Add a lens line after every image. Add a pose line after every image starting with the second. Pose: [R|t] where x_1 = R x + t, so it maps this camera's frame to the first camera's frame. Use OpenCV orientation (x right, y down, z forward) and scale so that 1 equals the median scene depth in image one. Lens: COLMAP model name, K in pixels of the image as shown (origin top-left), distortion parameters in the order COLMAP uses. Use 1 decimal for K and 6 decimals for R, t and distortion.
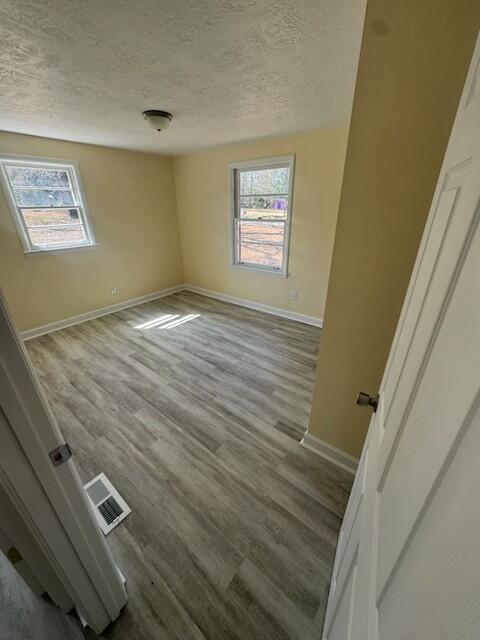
lens RADIAL K [[255.5, 0, 239.6], [0, 255.5, 318.6], [0, 0, 1]] dist [-0.001003, 0.000679]
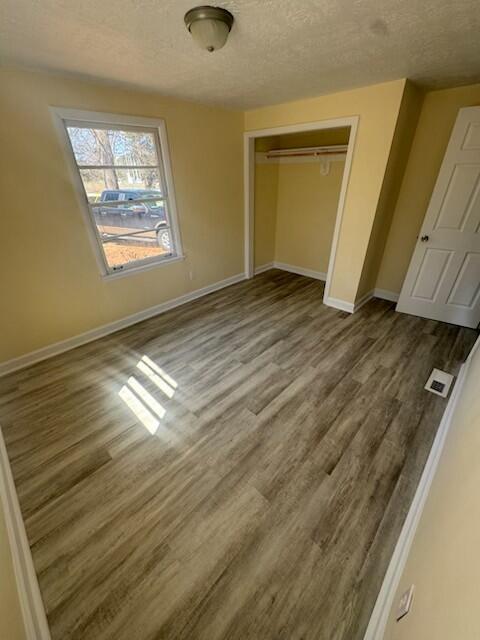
lens RADIAL K [[255.5, 0, 241.5], [0, 255.5, 317.7], [0, 0, 1]] dist [-0.001003, 0.000679]
pose [[0.092114, -0.482408, 0.871090, -0.947600], [0.426782, 0.809511, 0.403175, -0.363512], [-0.899651, 0.334627, 0.280450, 0.812502]]
